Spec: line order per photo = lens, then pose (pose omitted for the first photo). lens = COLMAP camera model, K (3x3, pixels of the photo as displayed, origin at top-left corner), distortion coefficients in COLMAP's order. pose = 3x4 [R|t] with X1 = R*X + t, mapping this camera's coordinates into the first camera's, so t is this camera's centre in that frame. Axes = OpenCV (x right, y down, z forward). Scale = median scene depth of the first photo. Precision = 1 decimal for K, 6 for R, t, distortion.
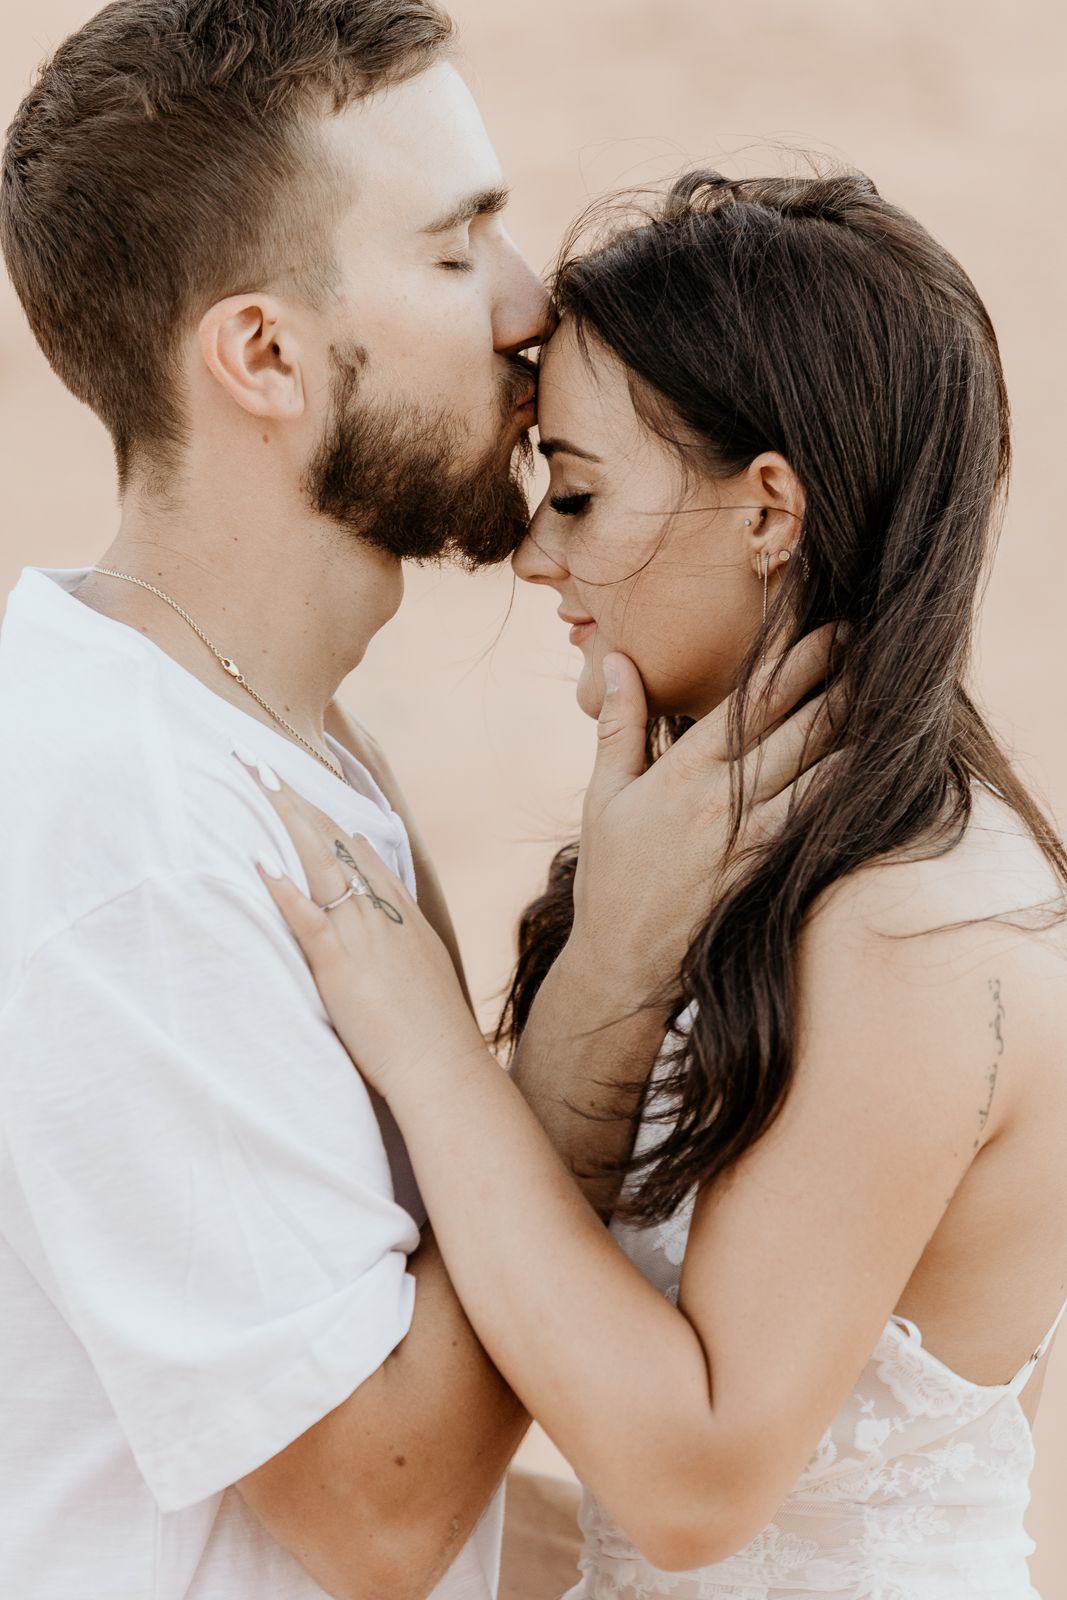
lens RADIAL K [[9240.7, 0, 489.1], [0, 9240.7, 996.7], [0, 0, 1]] dist [1.857263, 0.000000]
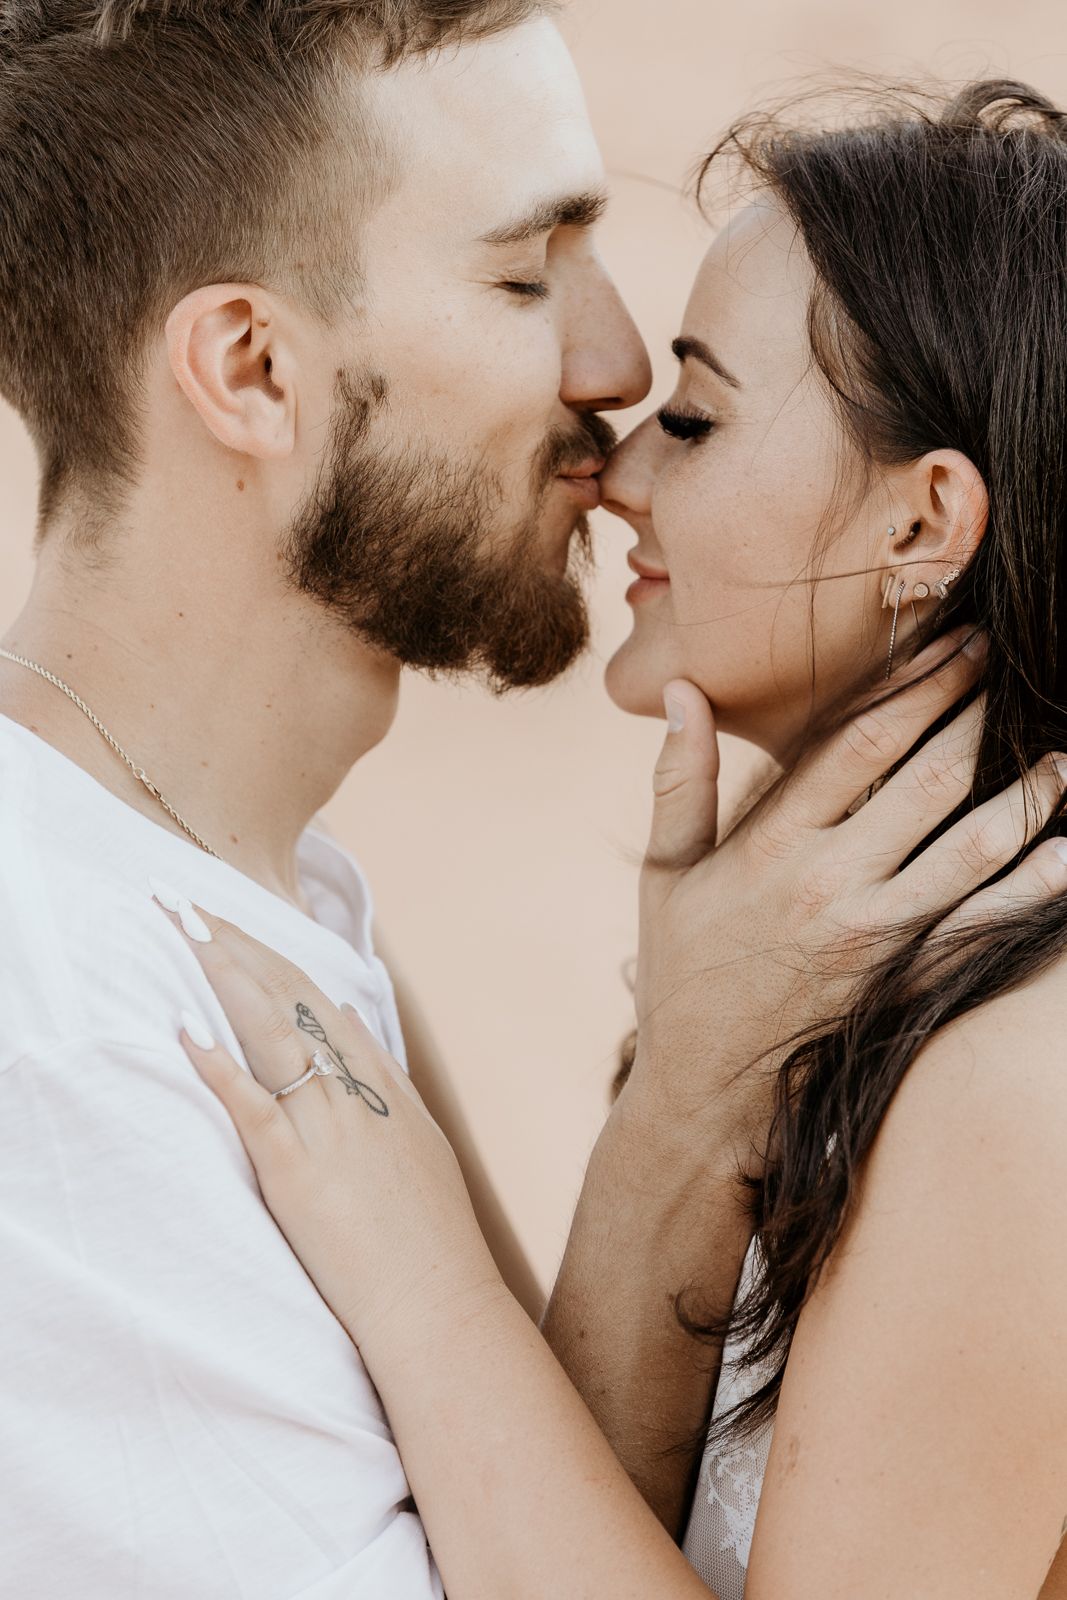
lens RADIAL K [[9240.7, 0, 526.0], [0, 9240.7, 800.1], [0, 0, 1]] dist [1.857263, 0.000000]
pose [[0.992843, 0.119385, -0.003117, 0.003904], [-0.119420, 0.992208, -0.035539, -0.011312], [-0.001150, 0.035657, 0.999363, 0.259660]]
